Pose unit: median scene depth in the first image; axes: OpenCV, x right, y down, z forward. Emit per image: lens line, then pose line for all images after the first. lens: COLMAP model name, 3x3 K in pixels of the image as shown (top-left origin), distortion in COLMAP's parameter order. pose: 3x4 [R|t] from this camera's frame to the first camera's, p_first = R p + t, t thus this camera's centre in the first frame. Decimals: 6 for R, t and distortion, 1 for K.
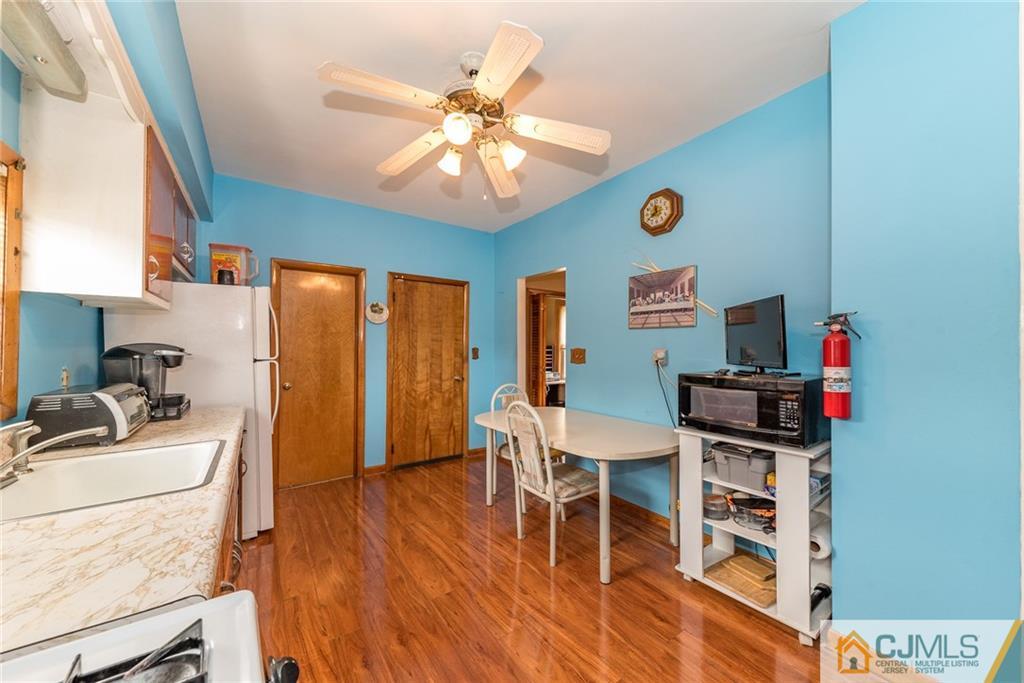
lens RADIAL K [[354.9, 0, 507.8], [0, 354.9, 348.9], [0, 0, 1]] dist [0.007038, -0.002209]
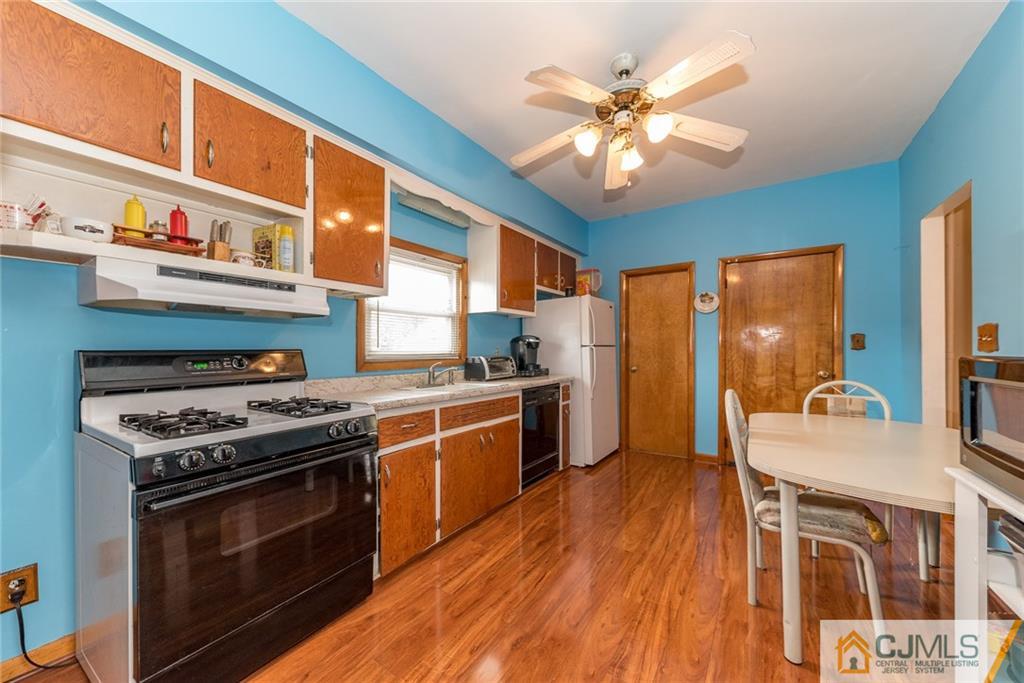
lens RADIAL K [[376.5, 0, 553.3], [0, 376.5, 351.1], [0, 0, 1]] dist [-0.010416, -0.000268]
pose [[0.411059, -0.003765, -0.911601, 0.445136], [0.006550, 0.999978, -0.001176, 0.036855], [0.911585, -0.005488, 0.411075, 0.176231]]
